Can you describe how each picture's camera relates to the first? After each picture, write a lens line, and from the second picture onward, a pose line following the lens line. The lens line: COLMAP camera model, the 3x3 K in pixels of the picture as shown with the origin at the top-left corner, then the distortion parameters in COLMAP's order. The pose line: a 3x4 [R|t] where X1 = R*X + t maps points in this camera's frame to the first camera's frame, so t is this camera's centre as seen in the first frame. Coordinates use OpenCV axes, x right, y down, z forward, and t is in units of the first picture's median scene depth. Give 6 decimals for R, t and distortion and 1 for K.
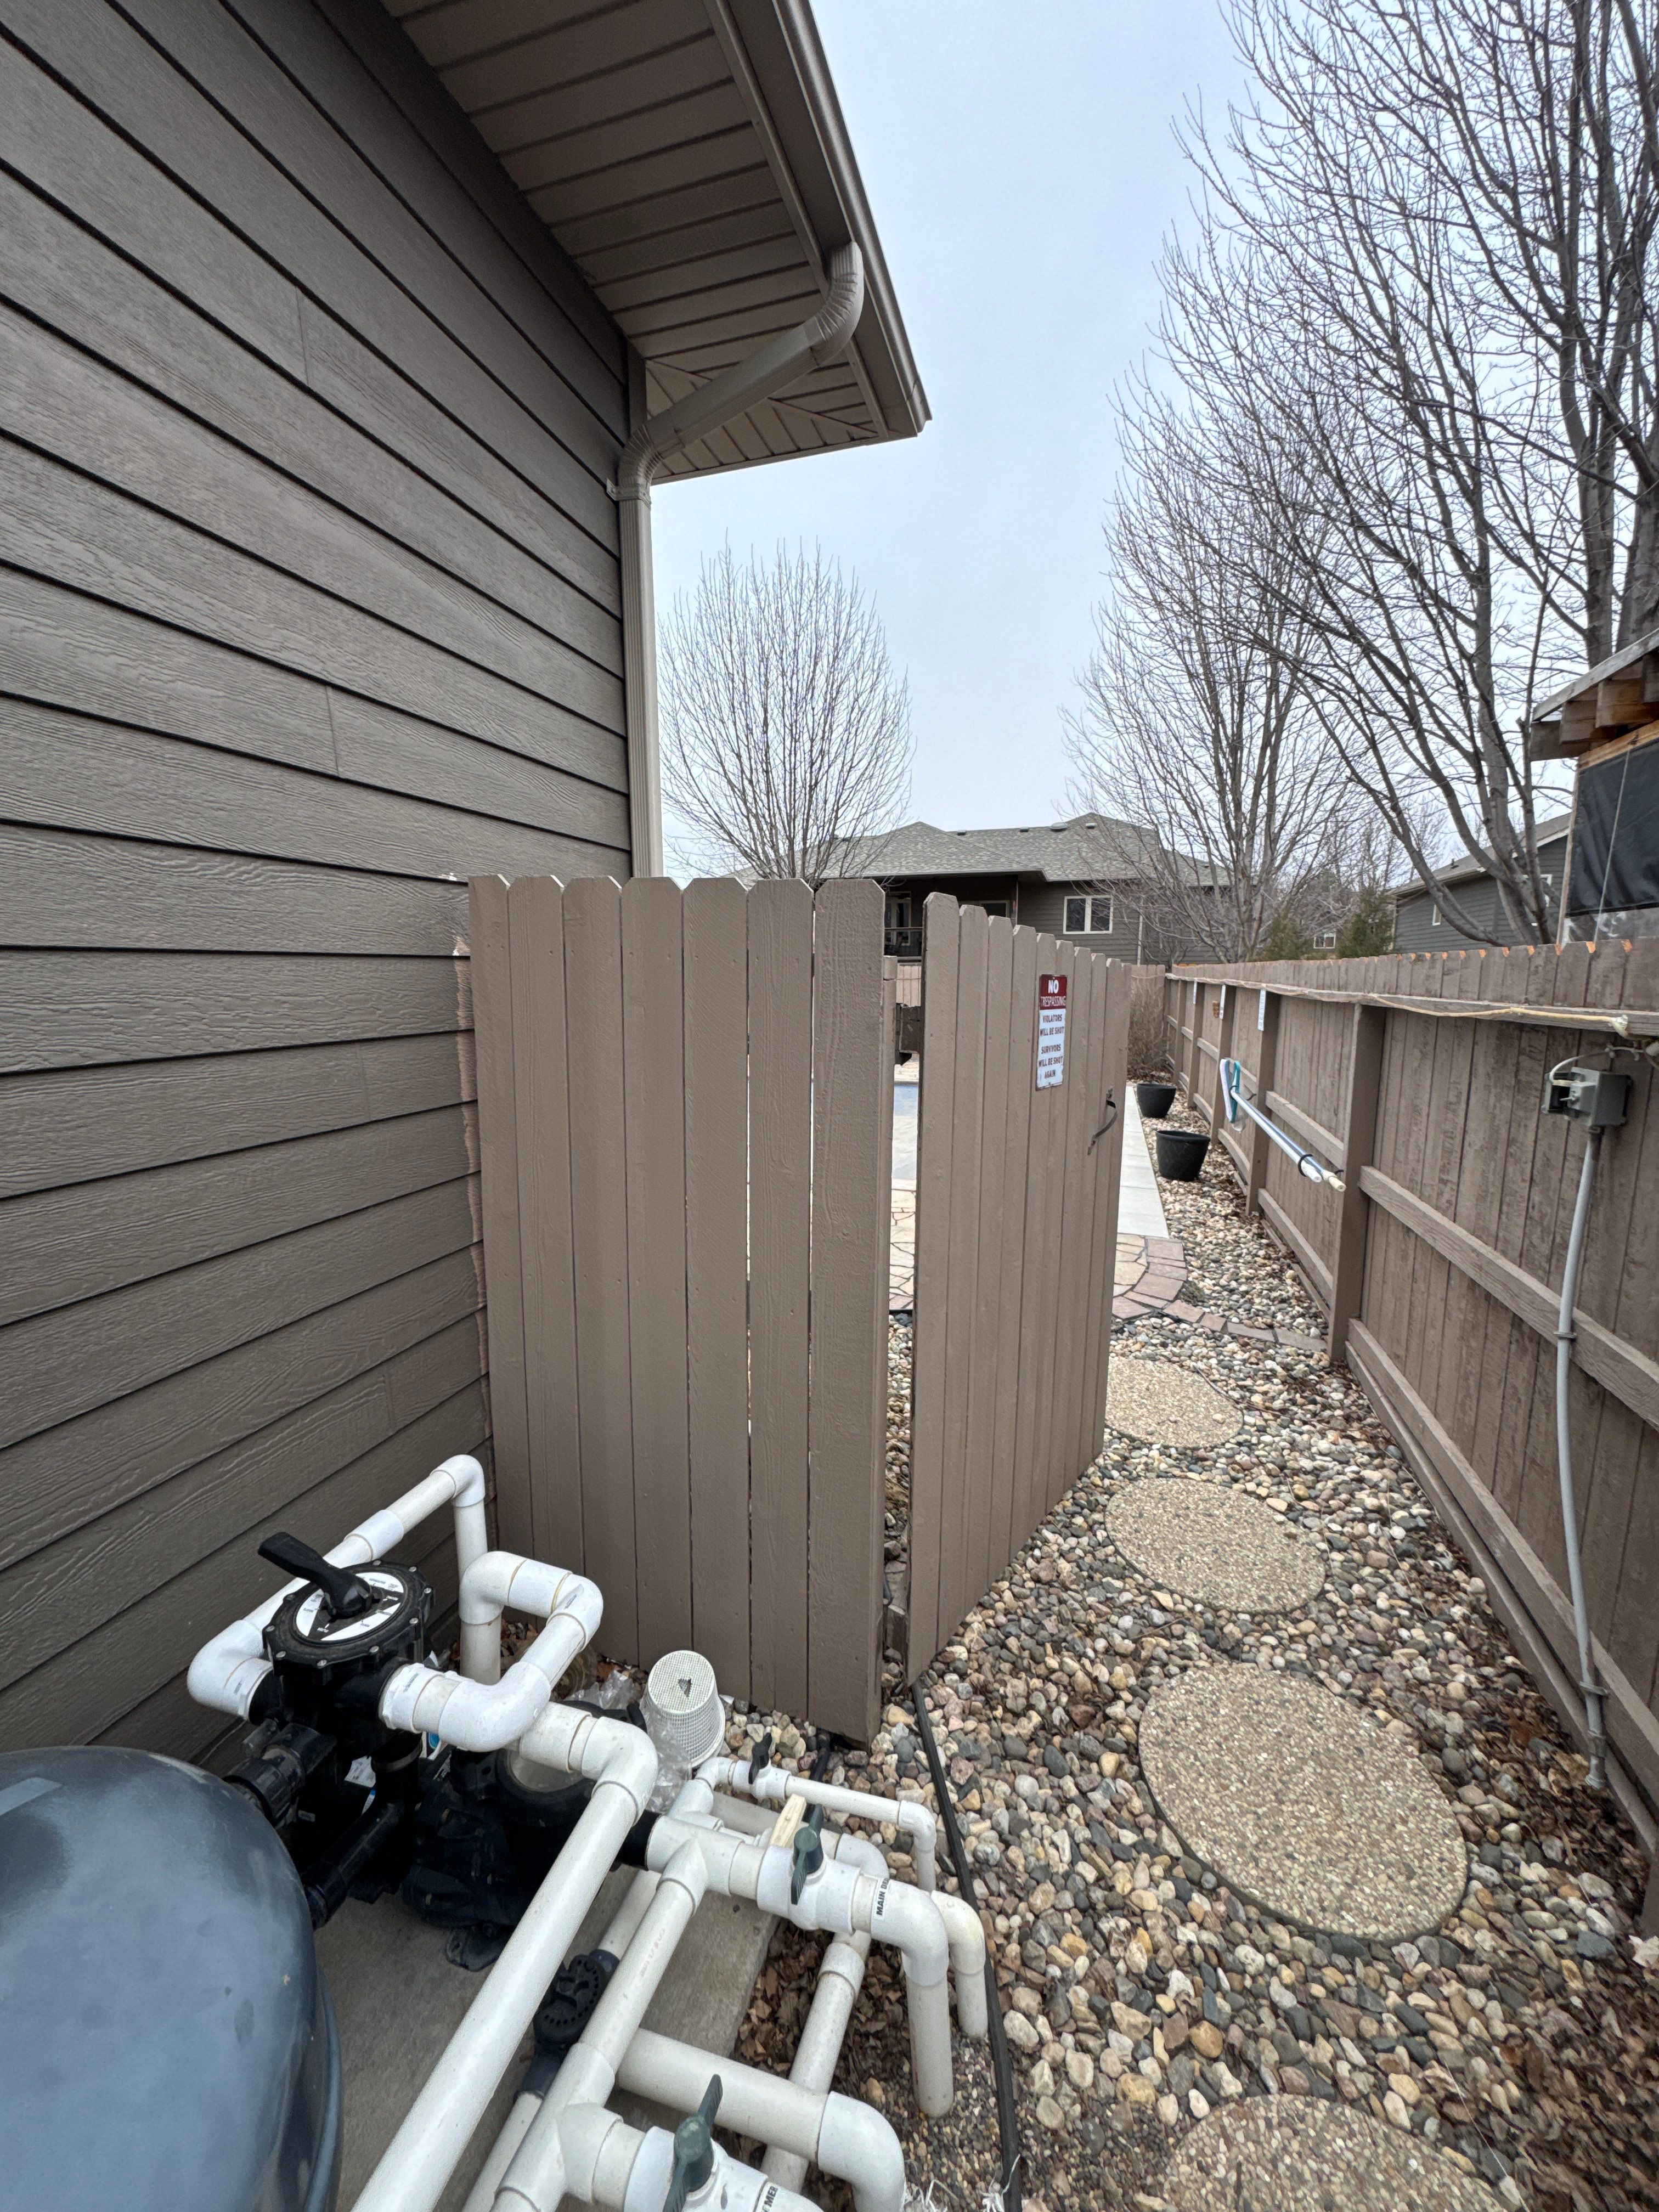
lens RADIAL K [[882.8, 0, 831.6], [0, 882.8, 1103.4], [0, 0, 1]] dist [0.000876, 0.000311]
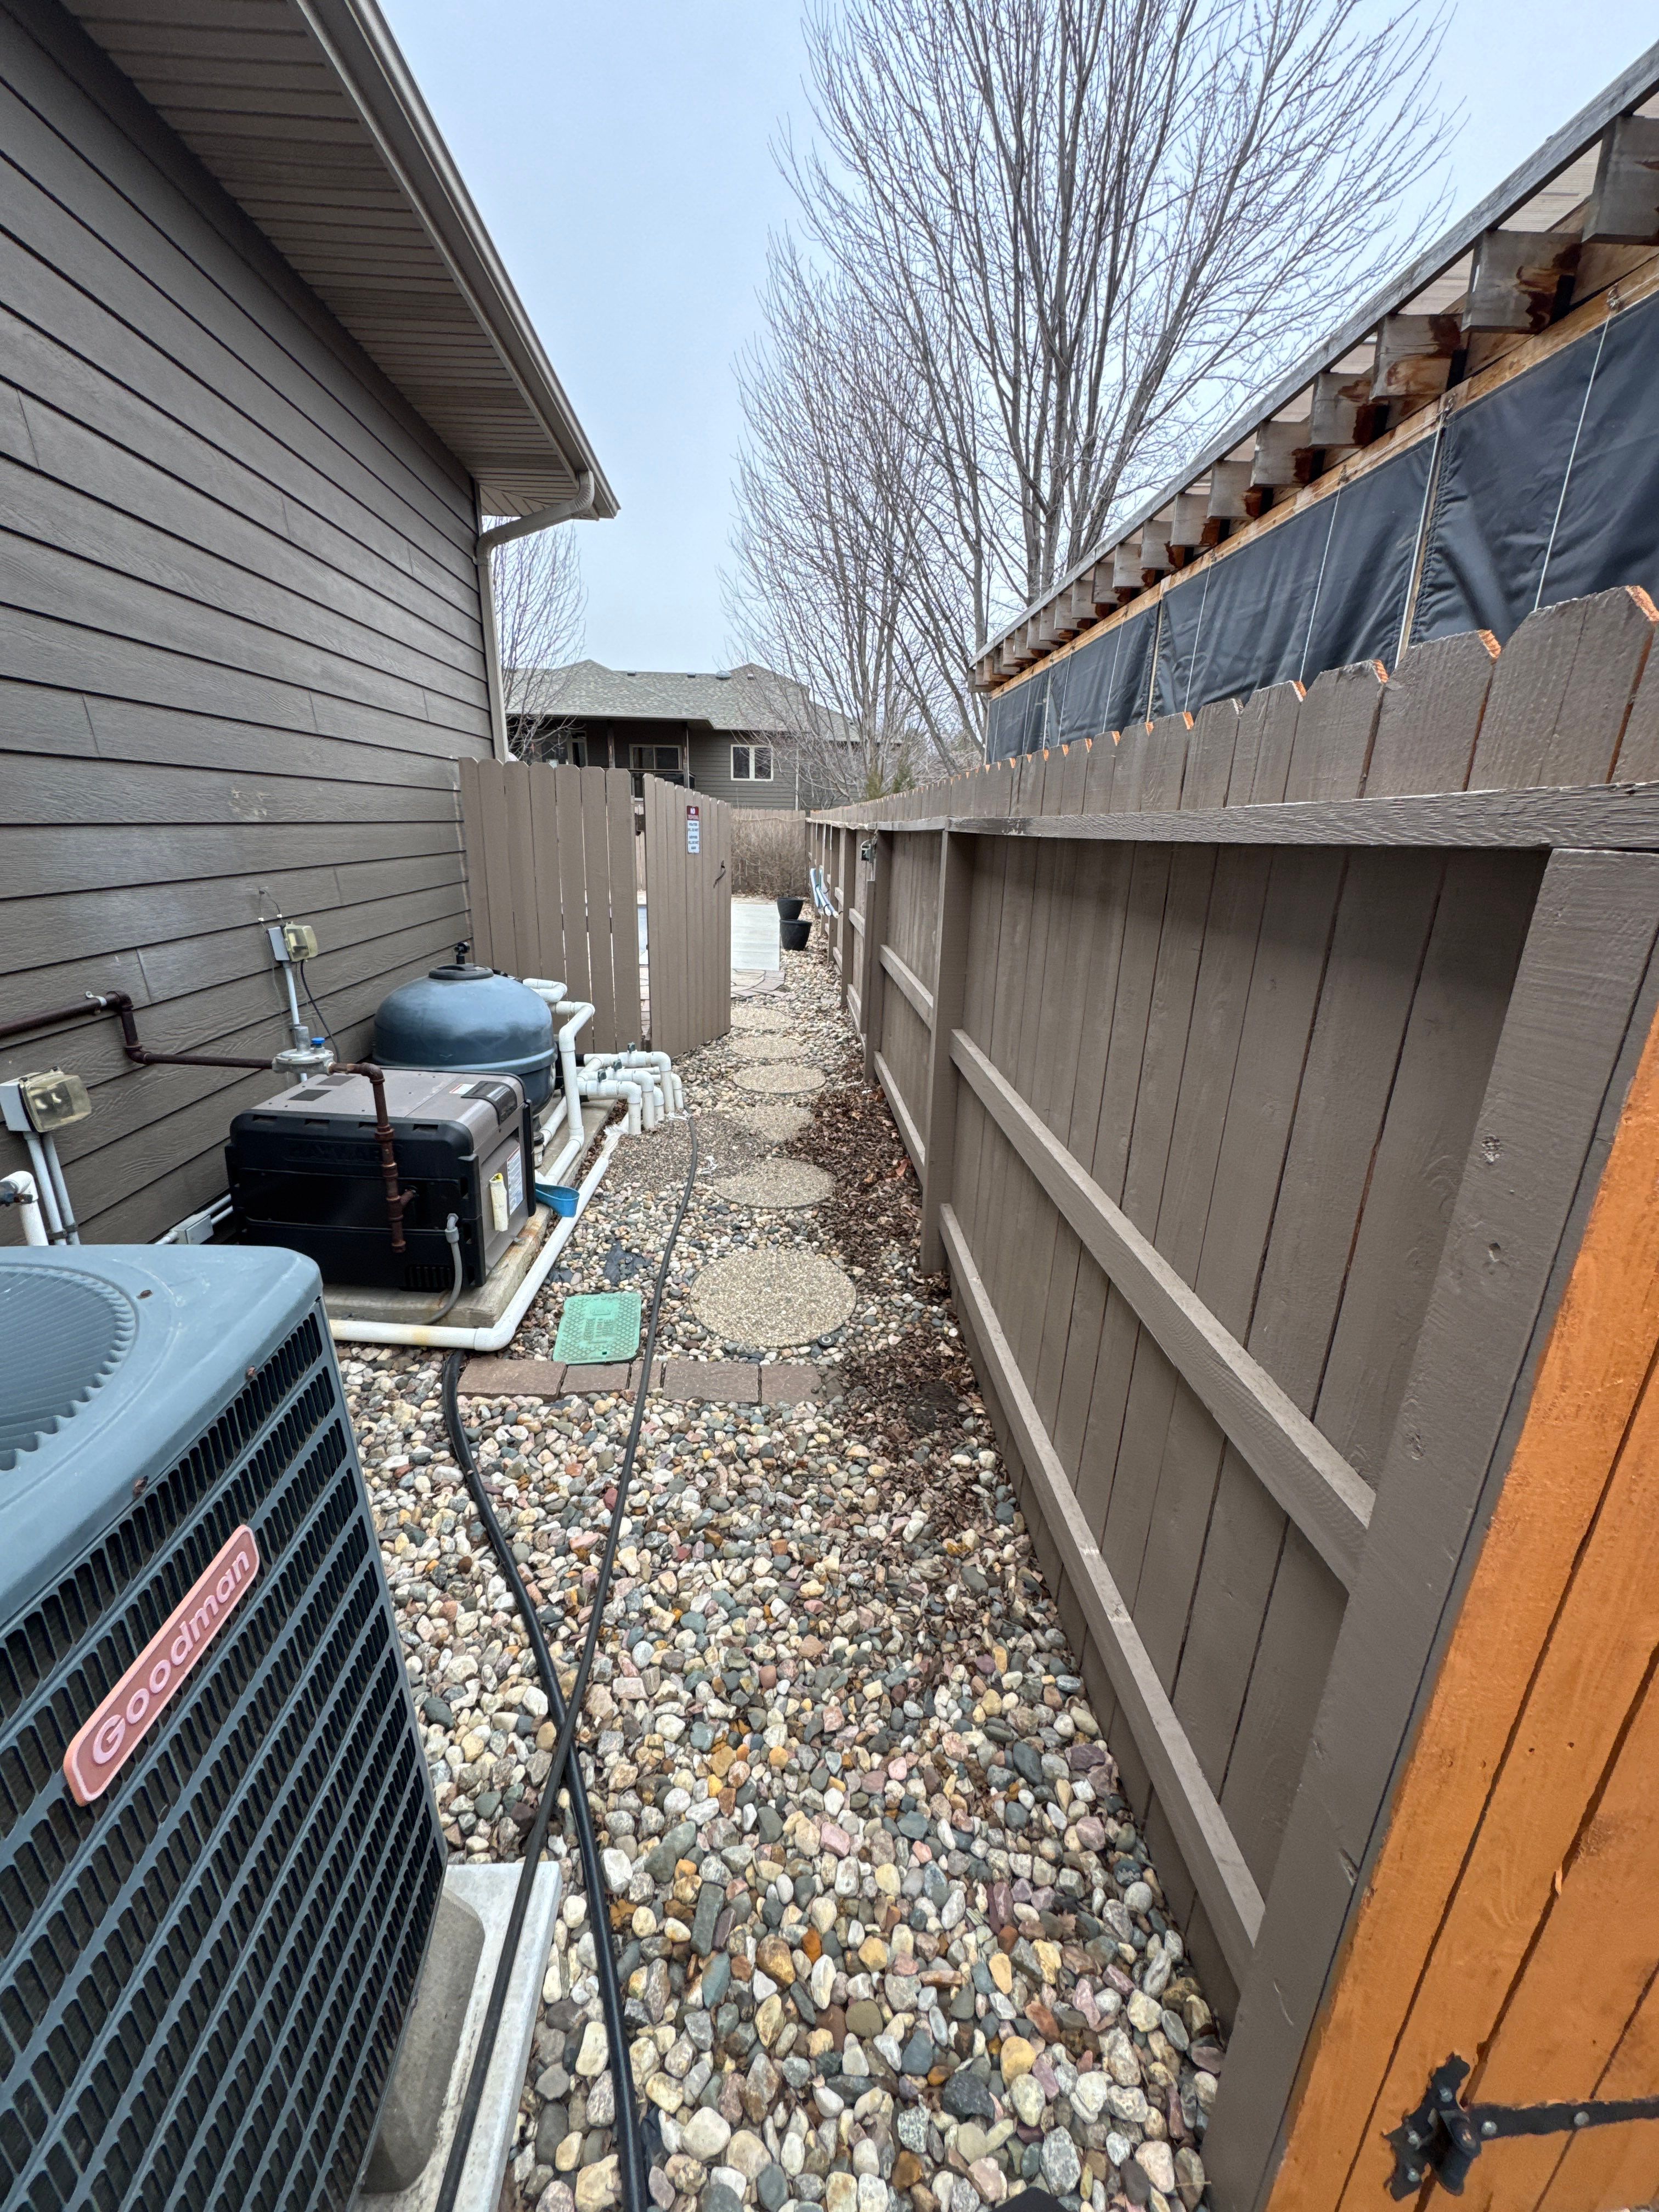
lens RADIAL K [[872.1, 0, 826.3], [0, 872.1, 1102.4], [0, 0, 1]] dist [-0.001556, 0.000322]
pose [[0.939734, -0.082866, 0.331713, -0.084517], [0.025599, 0.984515, 0.173422, 0.077996], [-0.340947, -0.154479, 0.927303, -0.463949]]
